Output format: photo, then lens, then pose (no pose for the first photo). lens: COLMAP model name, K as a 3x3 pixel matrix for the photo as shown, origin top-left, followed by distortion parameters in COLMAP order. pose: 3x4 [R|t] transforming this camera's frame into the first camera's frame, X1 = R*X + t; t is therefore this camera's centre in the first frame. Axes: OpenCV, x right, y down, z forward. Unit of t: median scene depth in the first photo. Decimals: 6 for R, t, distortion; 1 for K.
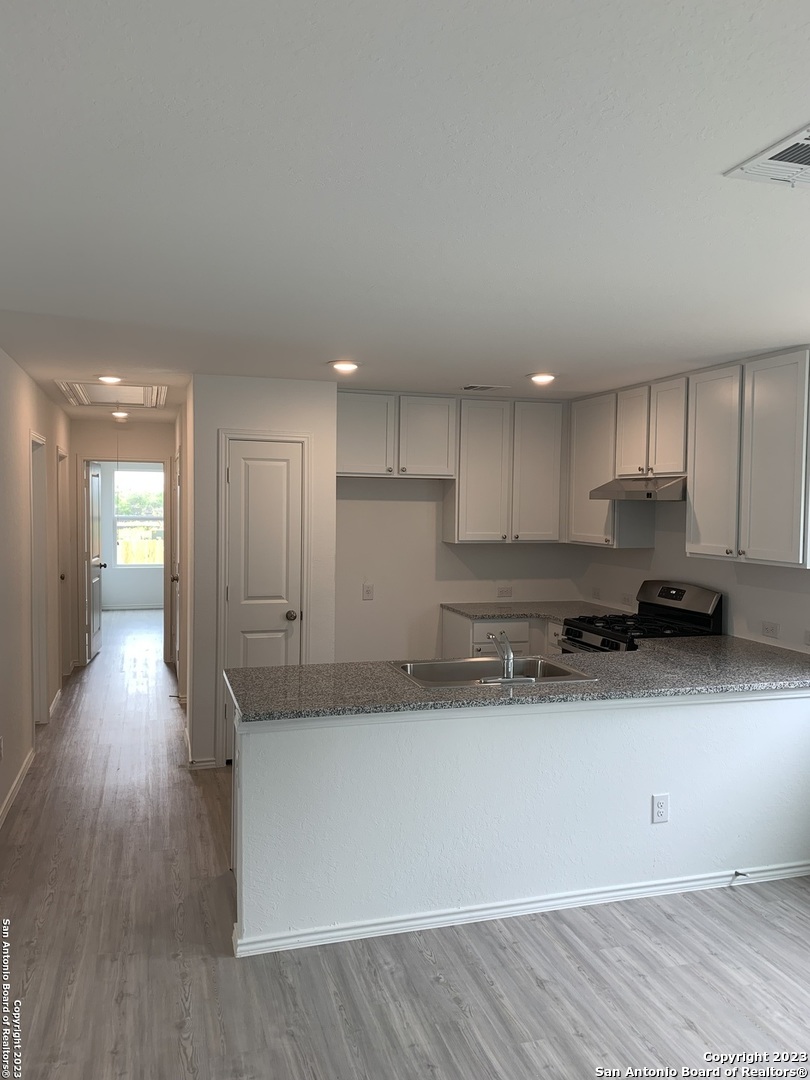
lens RADIAL K [[825.5, 0, 397.6], [0, 825.5, 543.5], [0, 0, 1]] dist [0.025834, -0.011893]
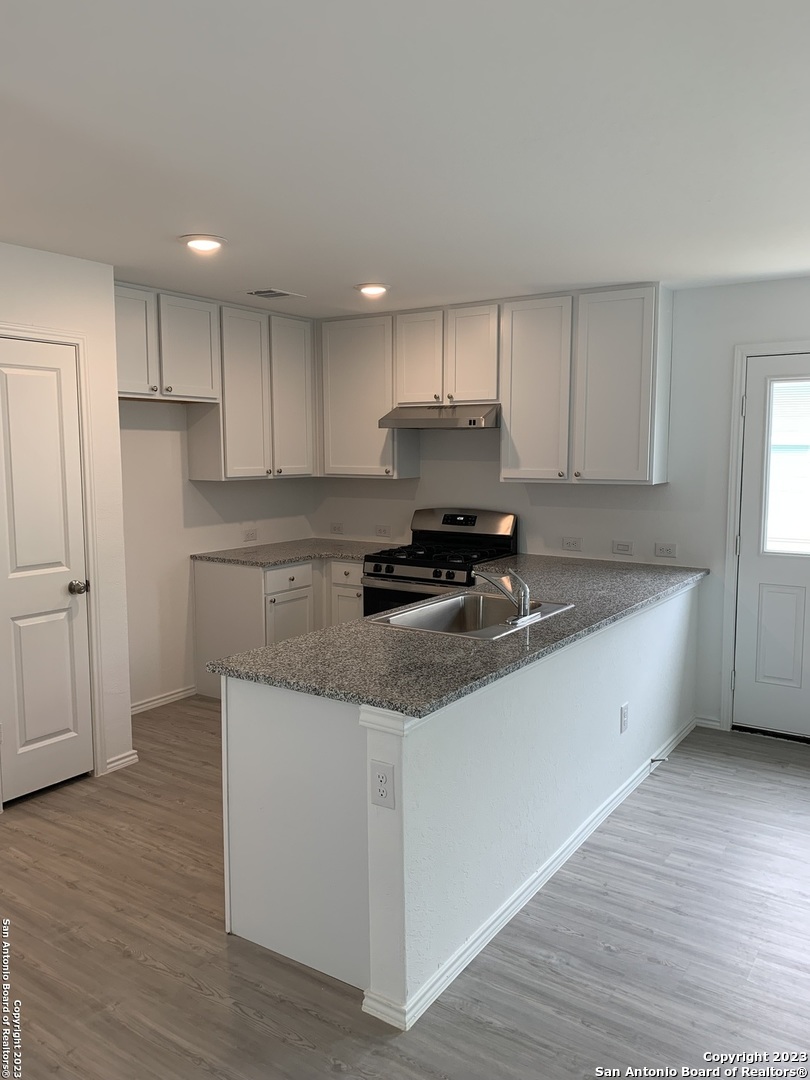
lens RADIAL K [[820.0, 0, 405.0], [0, 820.0, 540.0], [0, 0, 1]] dist [0.096268, -0.175256]
pose [[0.766465, -0.084867, 0.636655, -0.366793], [0.042508, 0.995761, 0.081560, -0.000989], [-0.640878, -0.035450, 0.766824, 0.258948]]
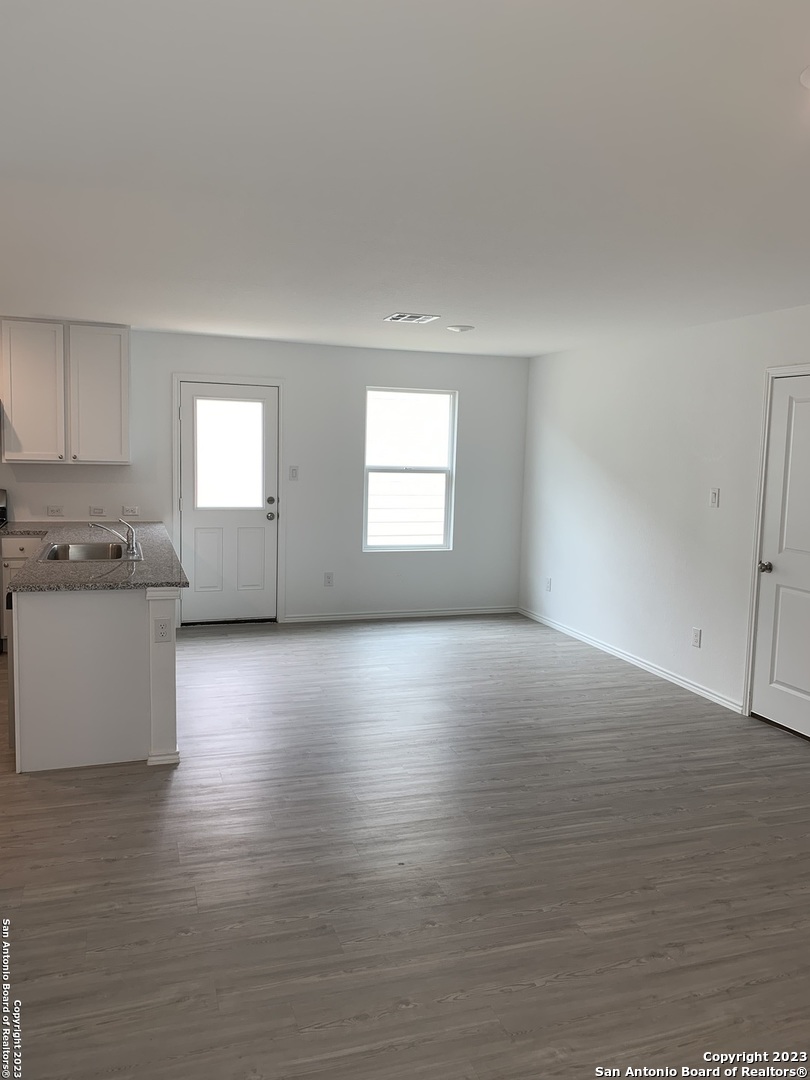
lens RADIAL K [[825.5, 0, 397.6], [0, 825.5, 543.5], [0, 0, 1]] dist [0.025834, -0.011893]
pose [[-0.040285, -0.135281, 0.989988, -0.877273], [0.023262, 0.990397, 0.136284, -0.019674], [-0.998917, 0.028520, -0.036751, 0.399517]]
